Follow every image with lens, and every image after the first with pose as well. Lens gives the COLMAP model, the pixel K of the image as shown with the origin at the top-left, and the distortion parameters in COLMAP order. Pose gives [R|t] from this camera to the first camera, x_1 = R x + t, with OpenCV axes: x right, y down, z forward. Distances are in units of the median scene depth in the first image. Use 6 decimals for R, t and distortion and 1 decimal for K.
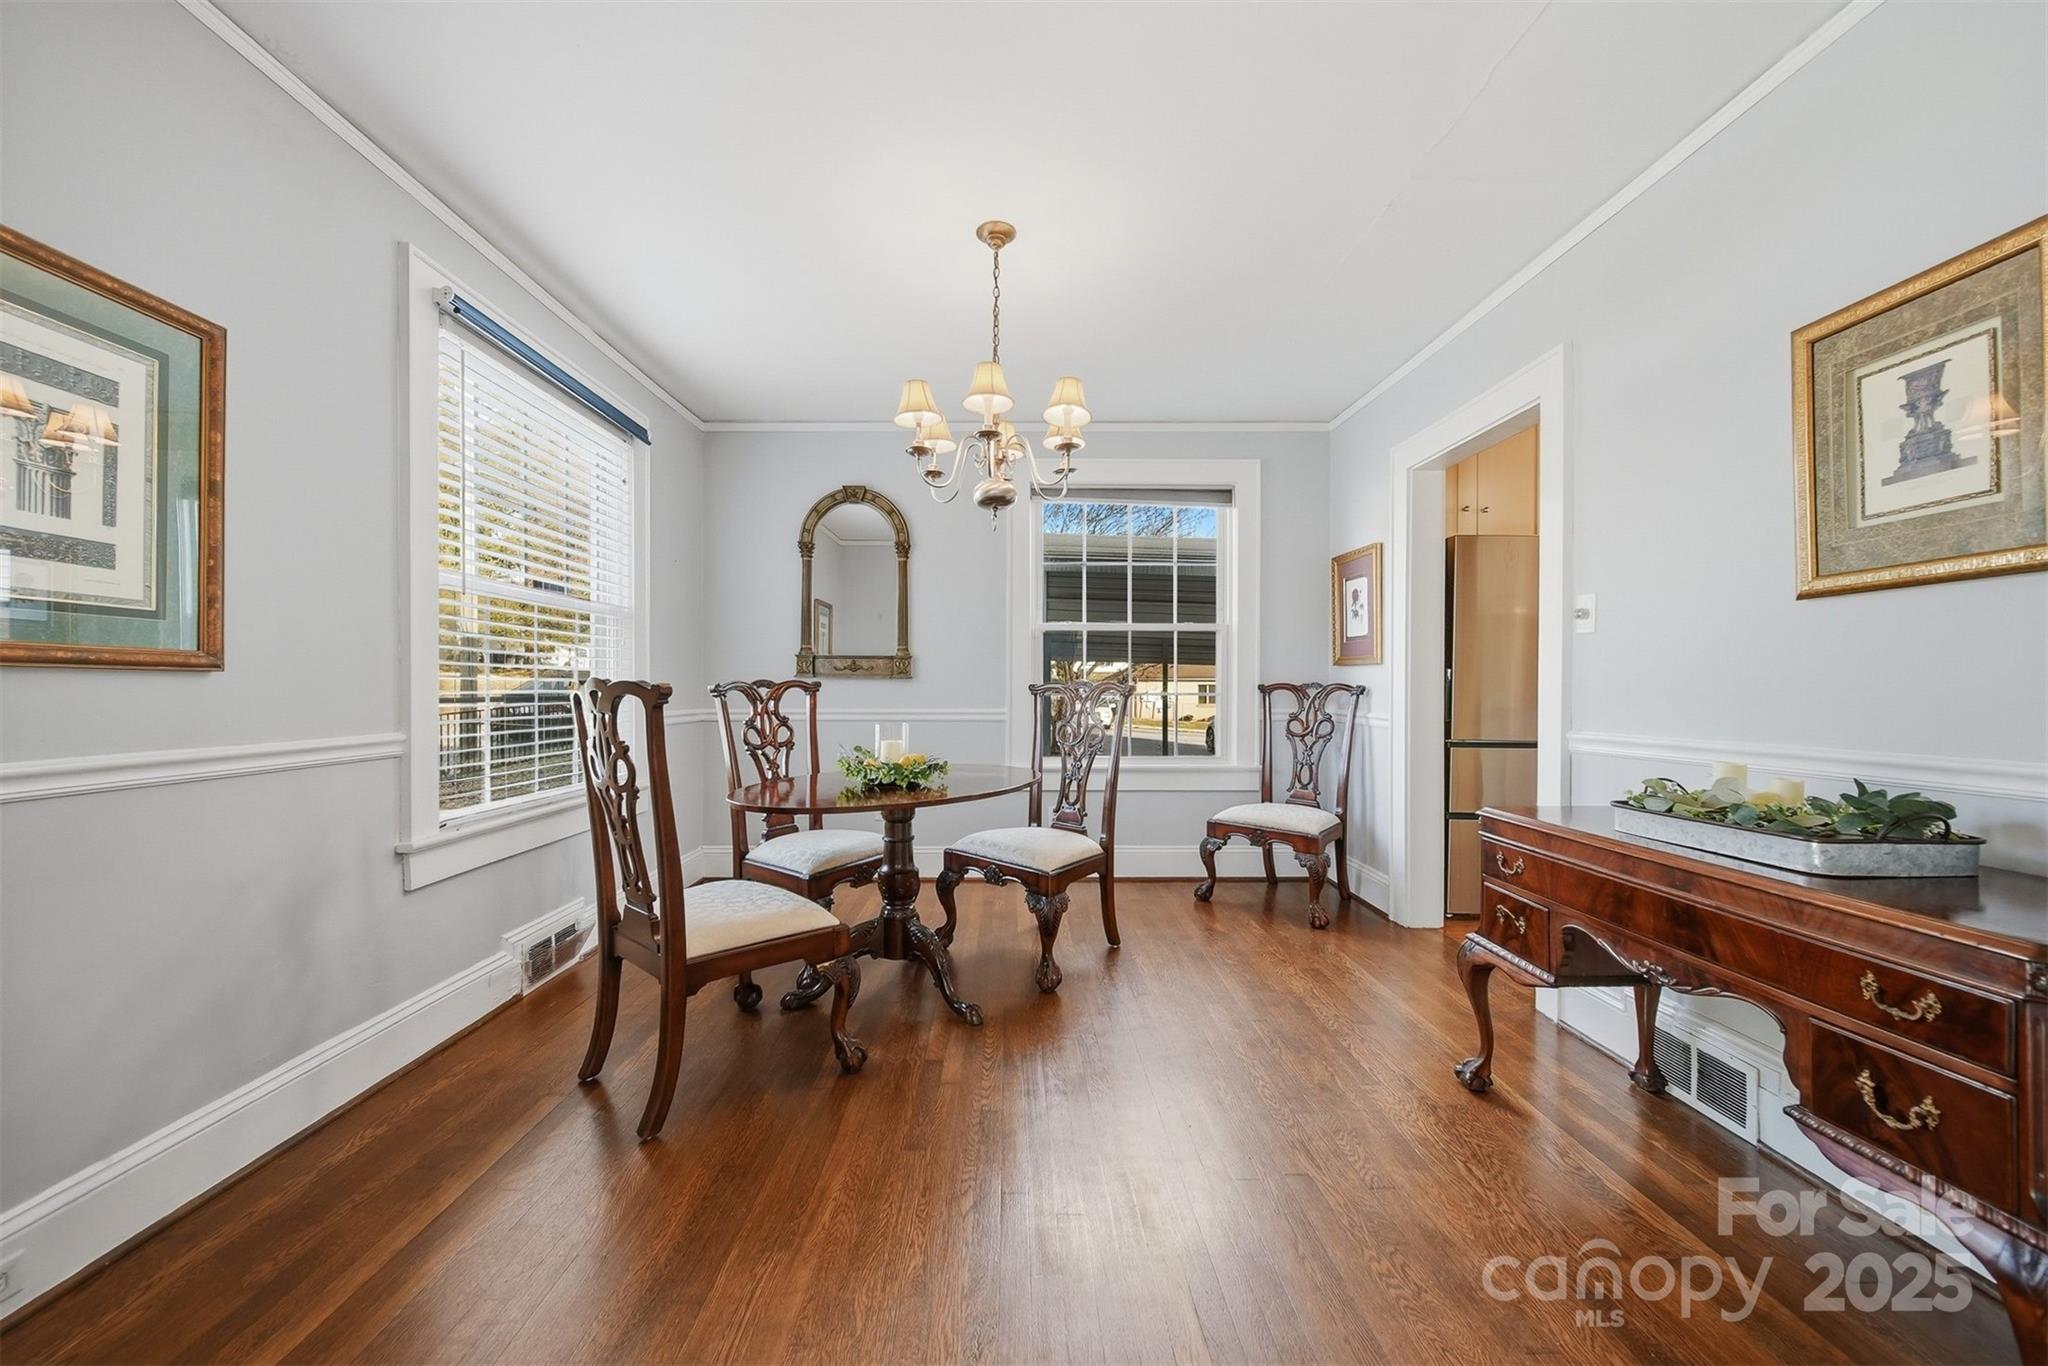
lens RADIAL K [[740.0, 0, 1010.5], [0, 740.0, 685.3], [0, 0, 1]] dist [0.001460, 0.000085]
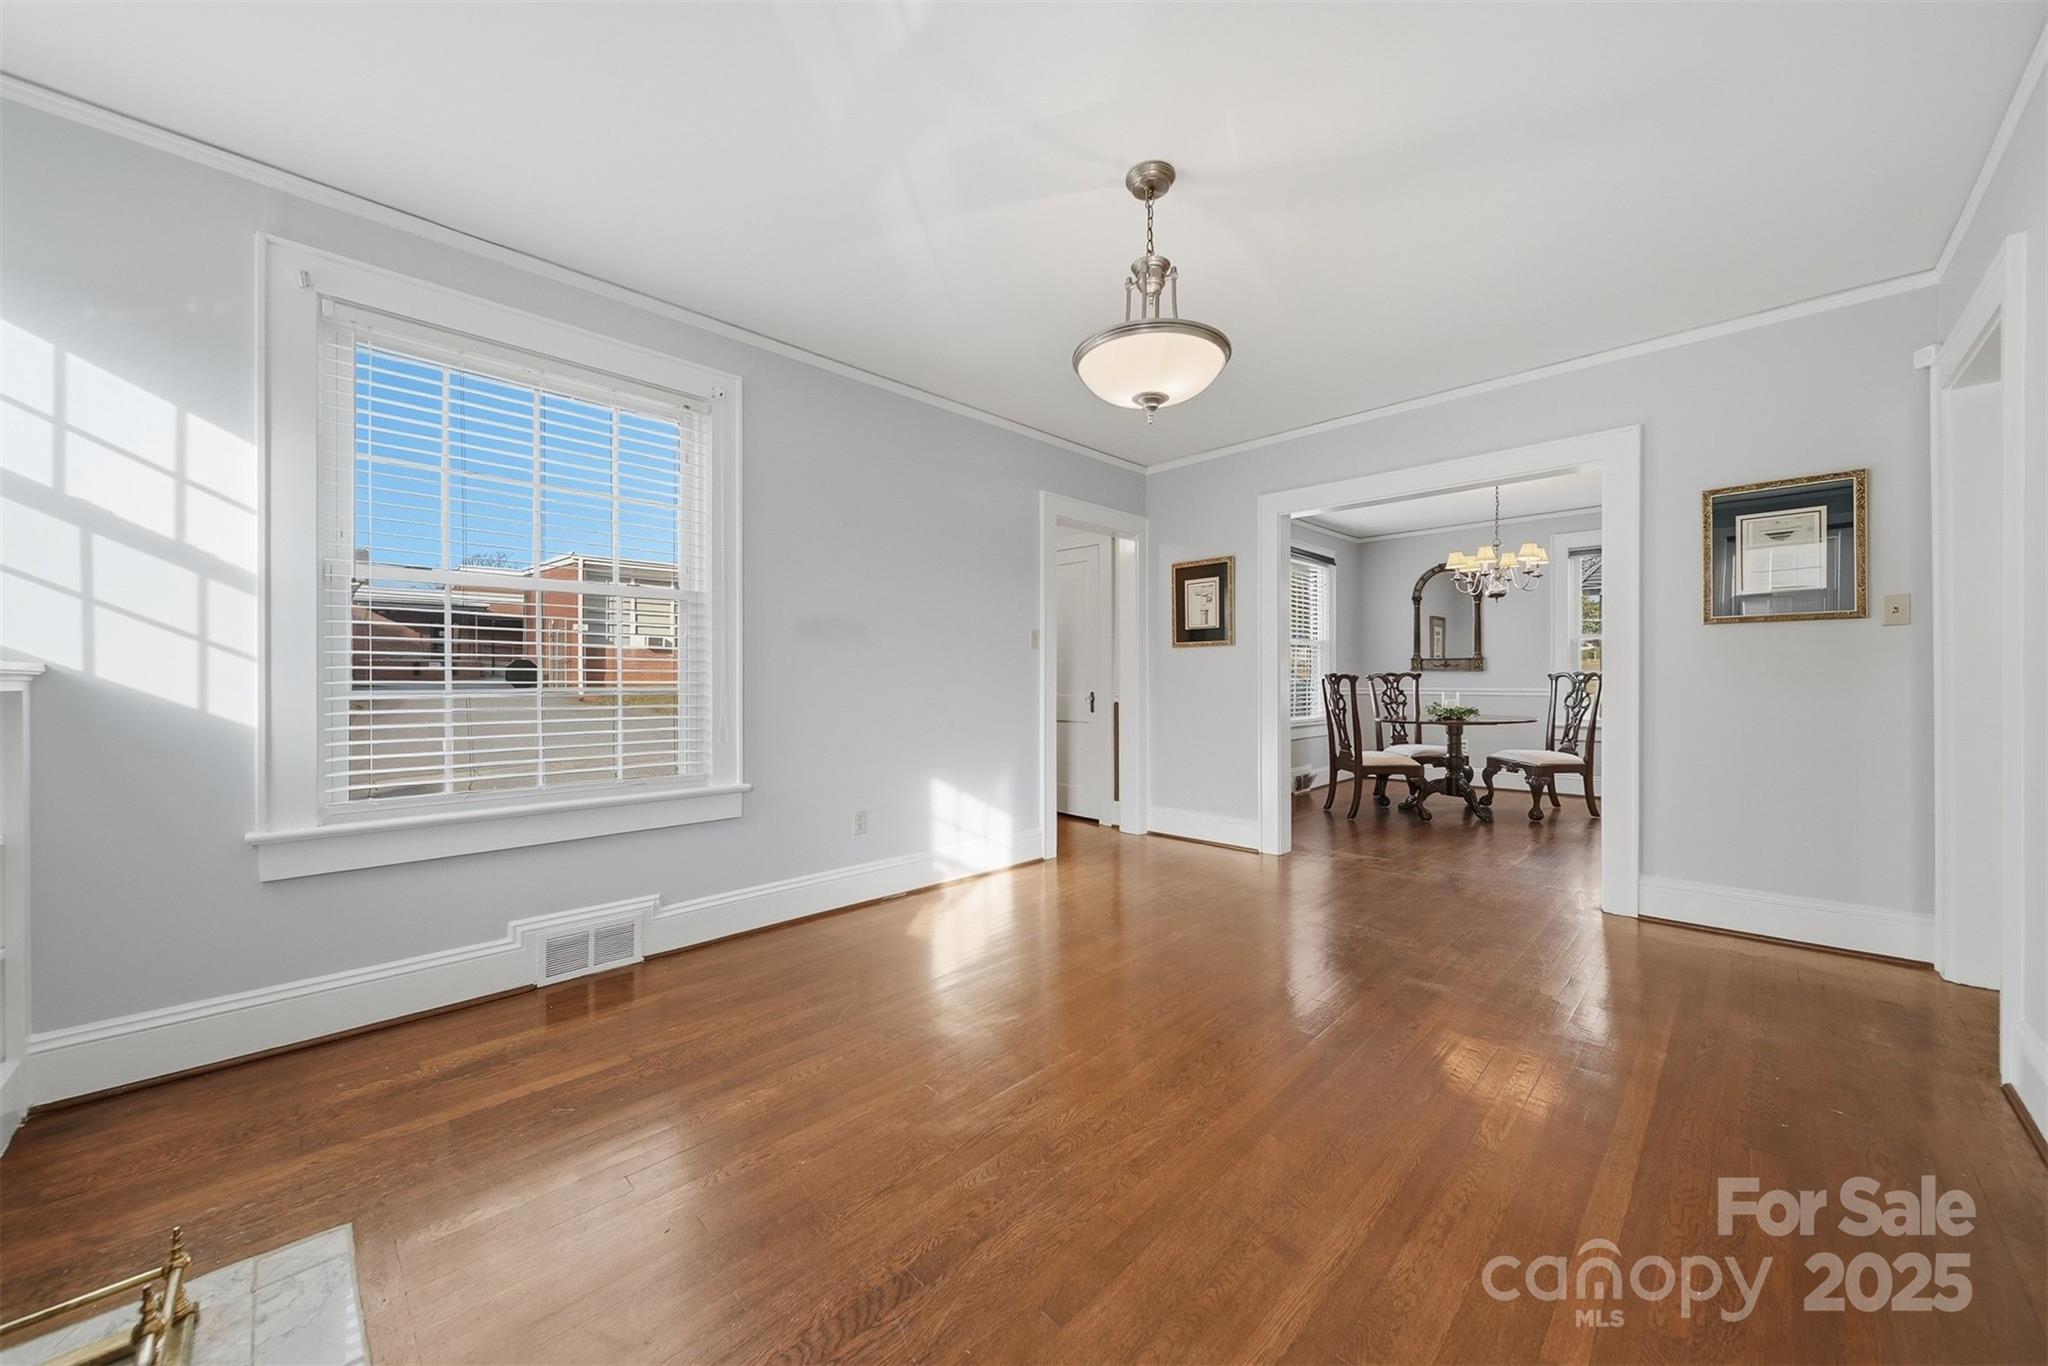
lens RADIAL K [[740.0, 0, 1010.5], [0, 740.0, 685.3], [0, 0, 1]] dist [0.001460, 0.000085]
pose [[0.694476, 0.003007, -0.719510, 0.461407], [0.006506, 0.999924, 0.010458, -0.000923], [0.719487, -0.011944, 0.694403, -1.335565]]
